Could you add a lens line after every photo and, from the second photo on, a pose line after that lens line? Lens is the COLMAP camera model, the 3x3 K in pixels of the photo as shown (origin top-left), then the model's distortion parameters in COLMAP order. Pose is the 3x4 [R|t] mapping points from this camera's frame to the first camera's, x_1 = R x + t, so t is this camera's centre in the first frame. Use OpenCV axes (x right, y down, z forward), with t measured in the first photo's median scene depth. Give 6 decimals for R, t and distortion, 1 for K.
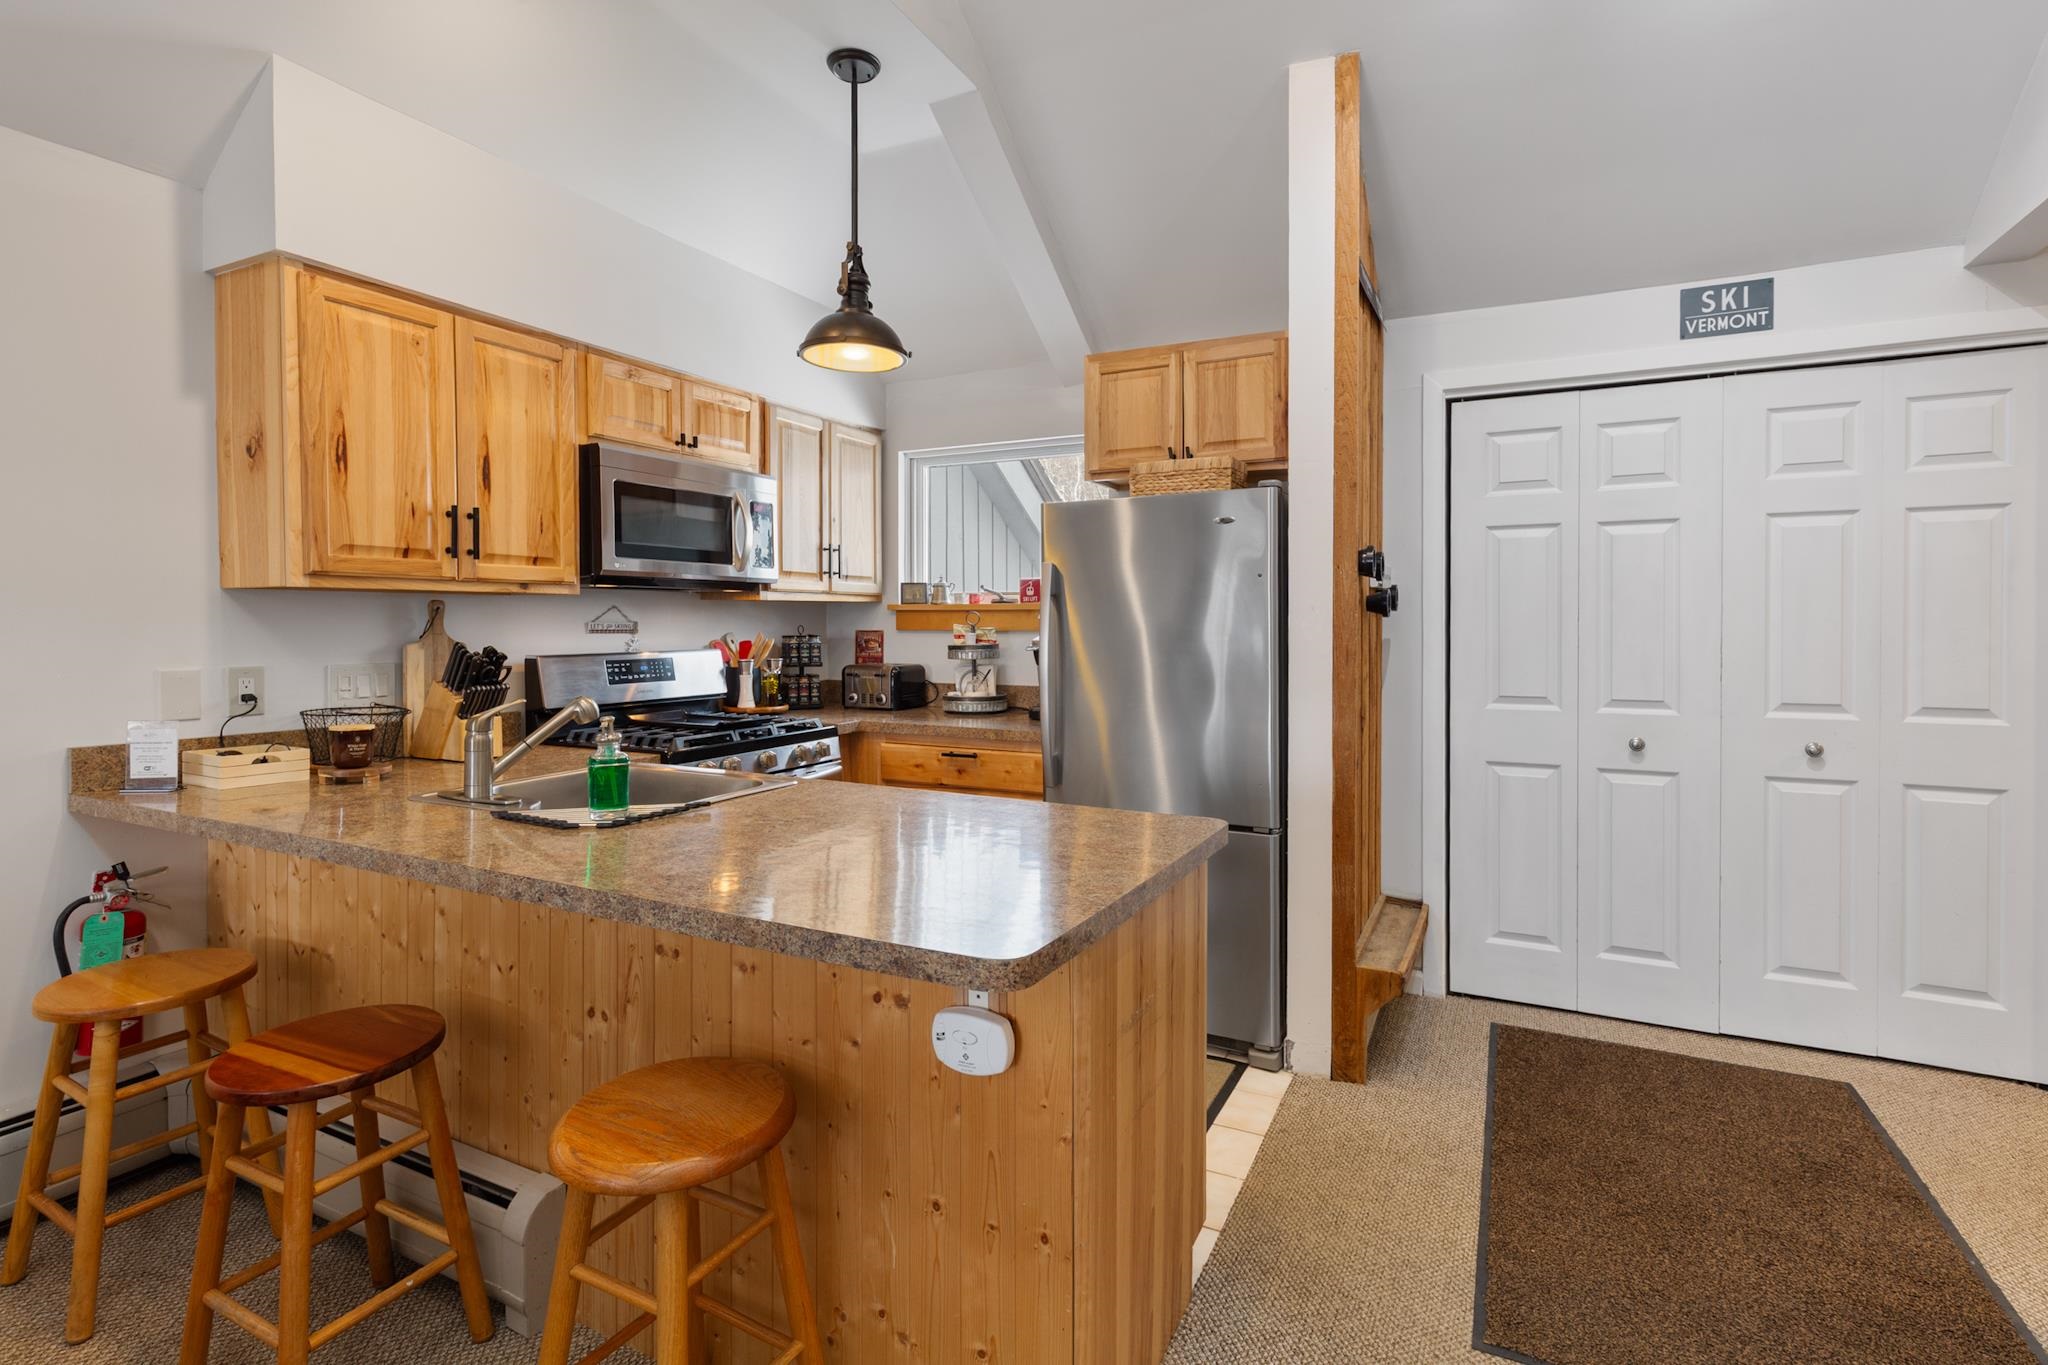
lens RADIAL K [[946.6, 0, 1020.9], [0, 946.6, 639.0], [0, 0, 1]] dist [0.003185, 0.000626]
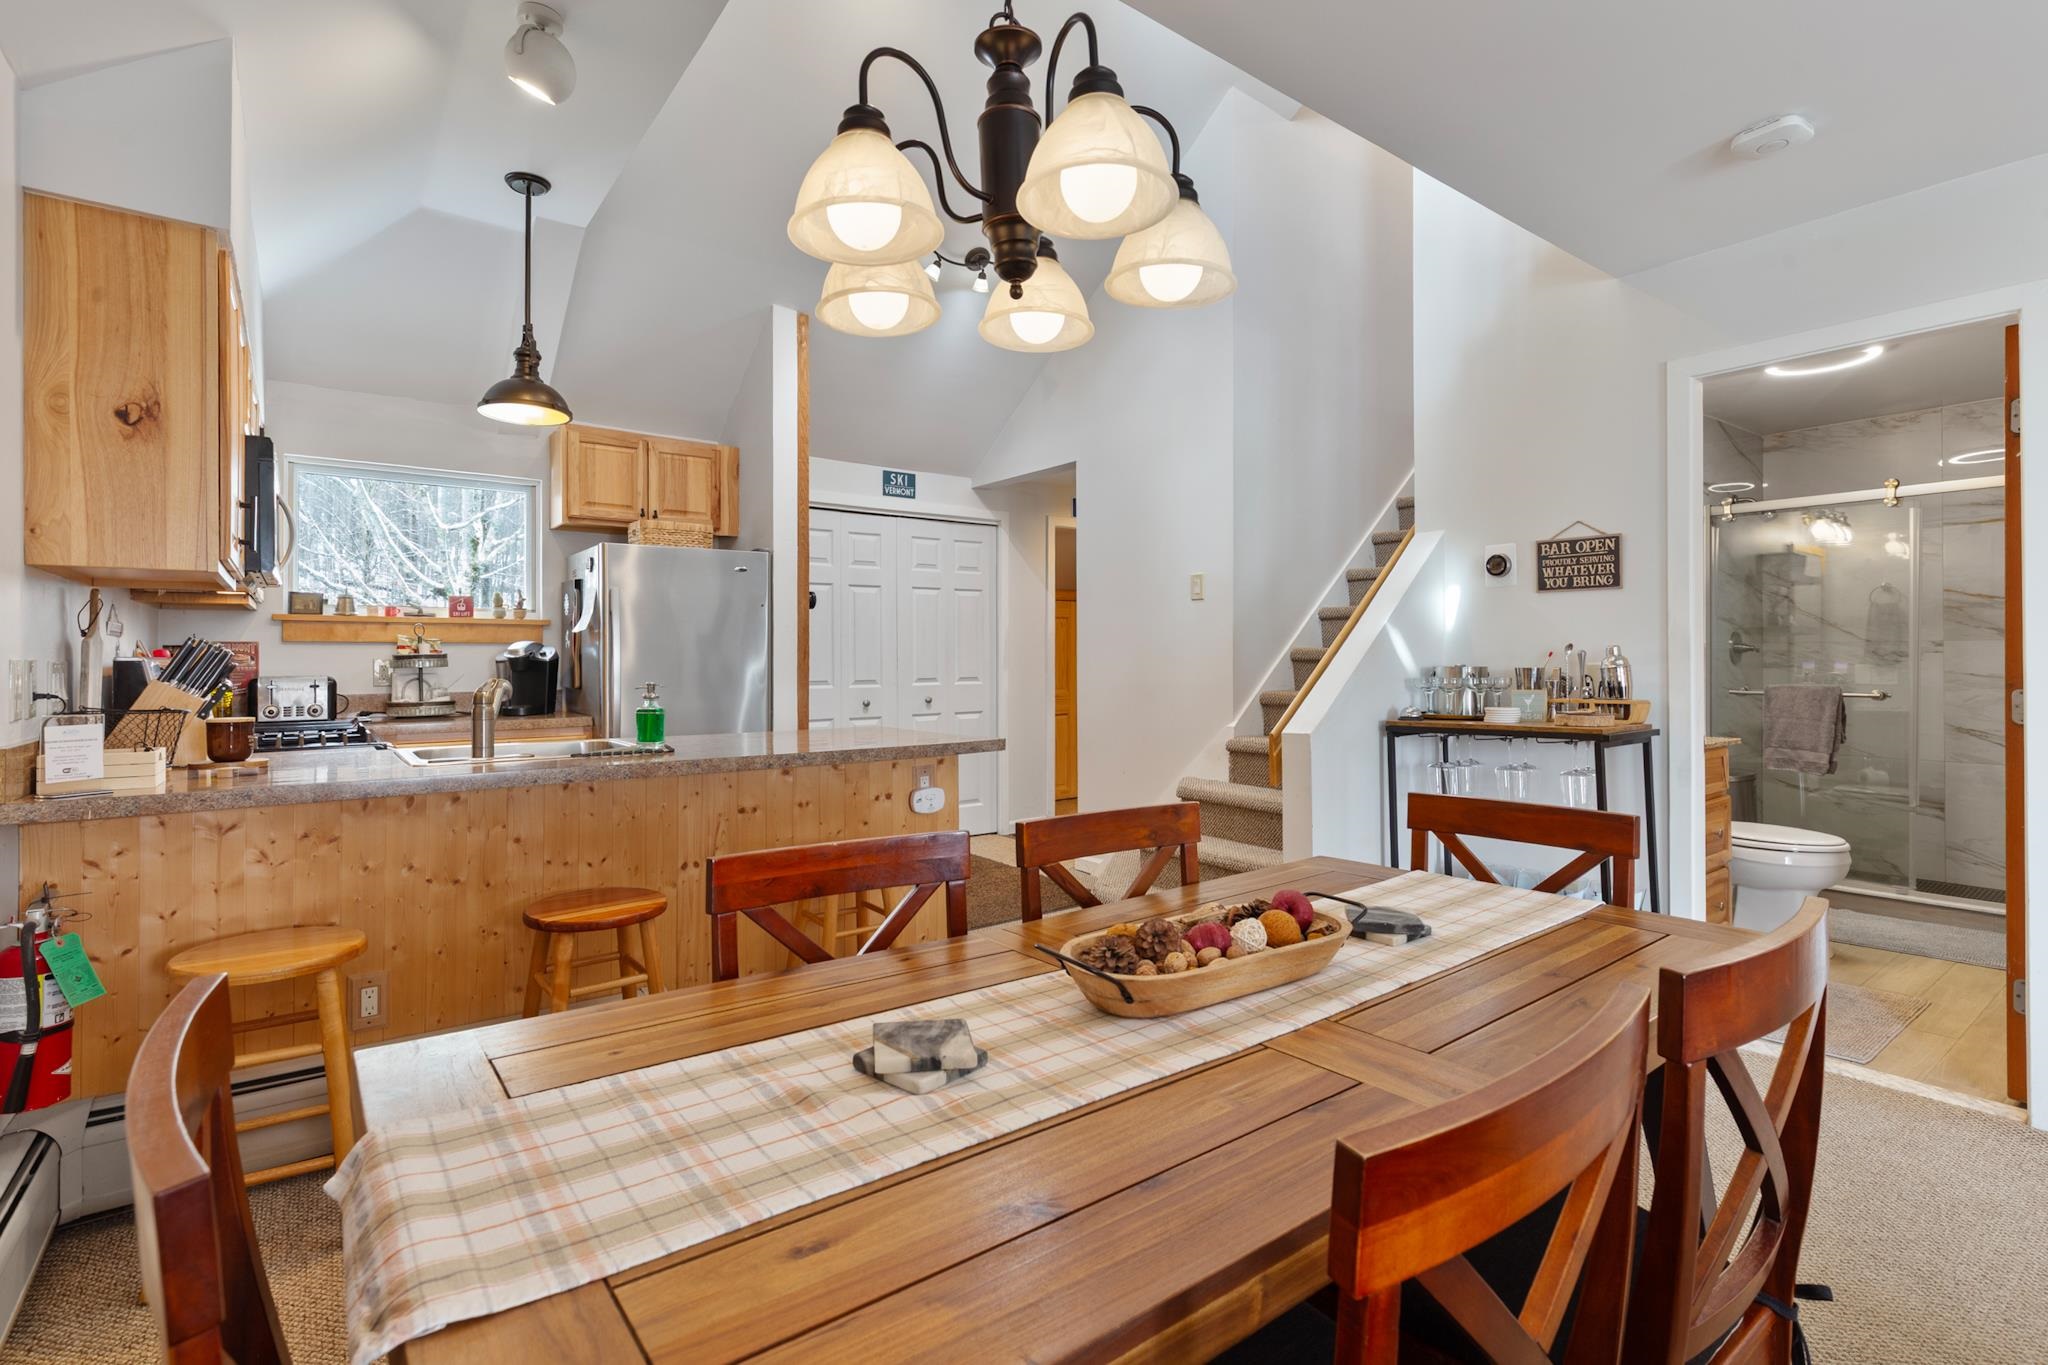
lens RADIAL K [[962.0, 0, 1023.7], [0, 962.0, 649.1], [0, 0, 1]] dist [0.003118, 0.000334]
pose [[0.437831, 0.005781, 0.899039, -0.990497], [0.020113, 0.999666, -0.016222, 0.042537], [-0.898832, 0.025185, 0.437569, -0.129631]]
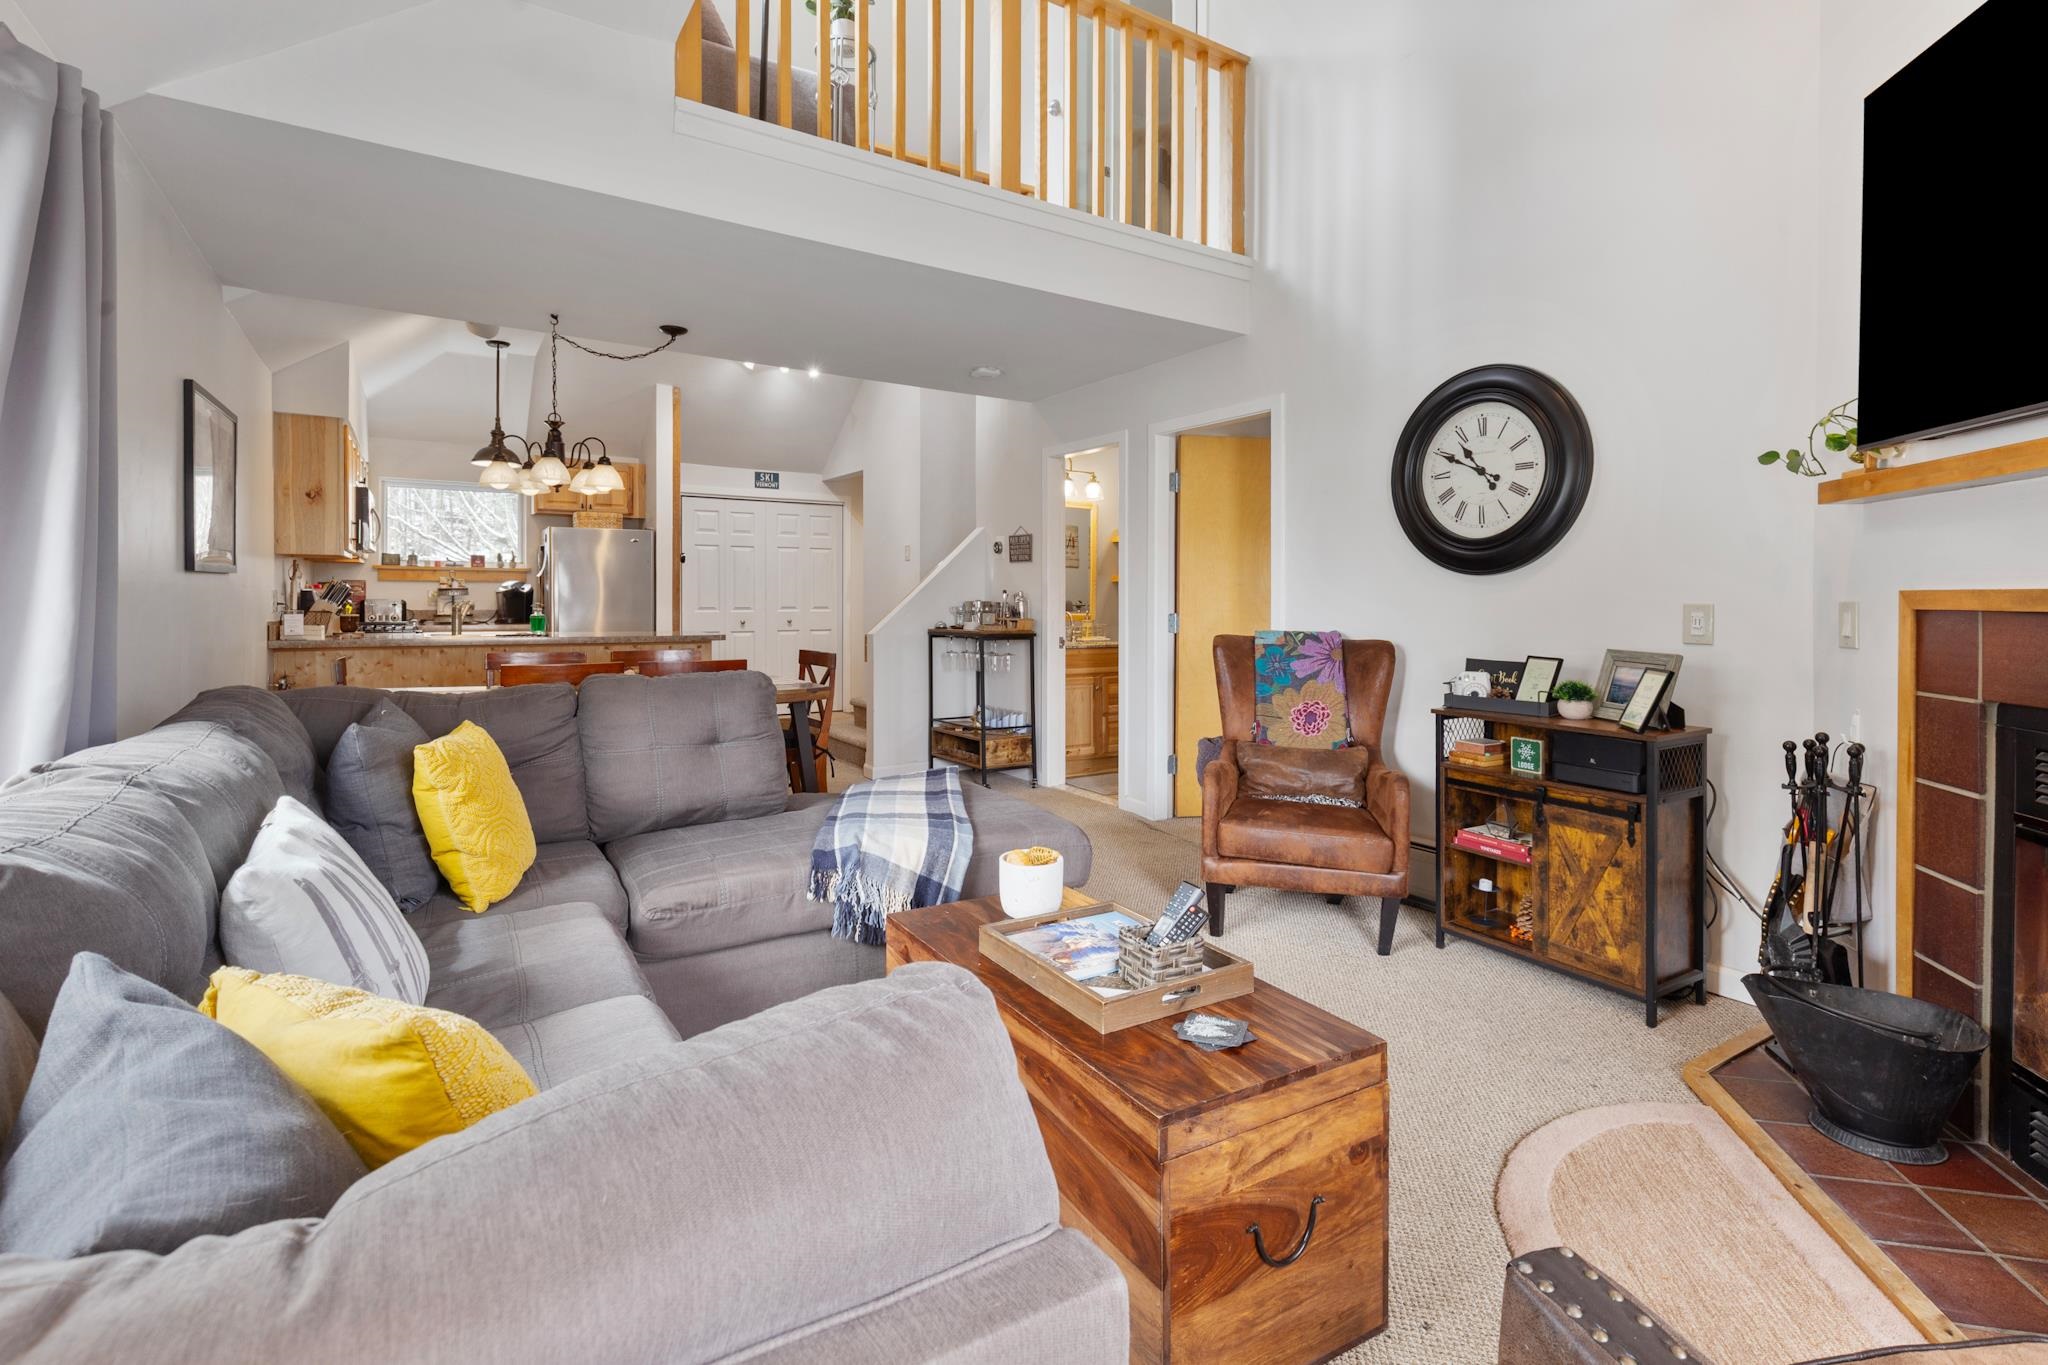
lens RADIAL K [[949.7, 0, 1049.6], [0, 949.7, 602.7], [0, 0, 1]] dist [0.001020, 0.000293]
pose [[0.490405, -0.004400, 0.871484, -1.530130], [0.007951, 0.999968, 0.000575, 0.059630], [-0.871459, 0.006647, 0.490424, -1.343365]]
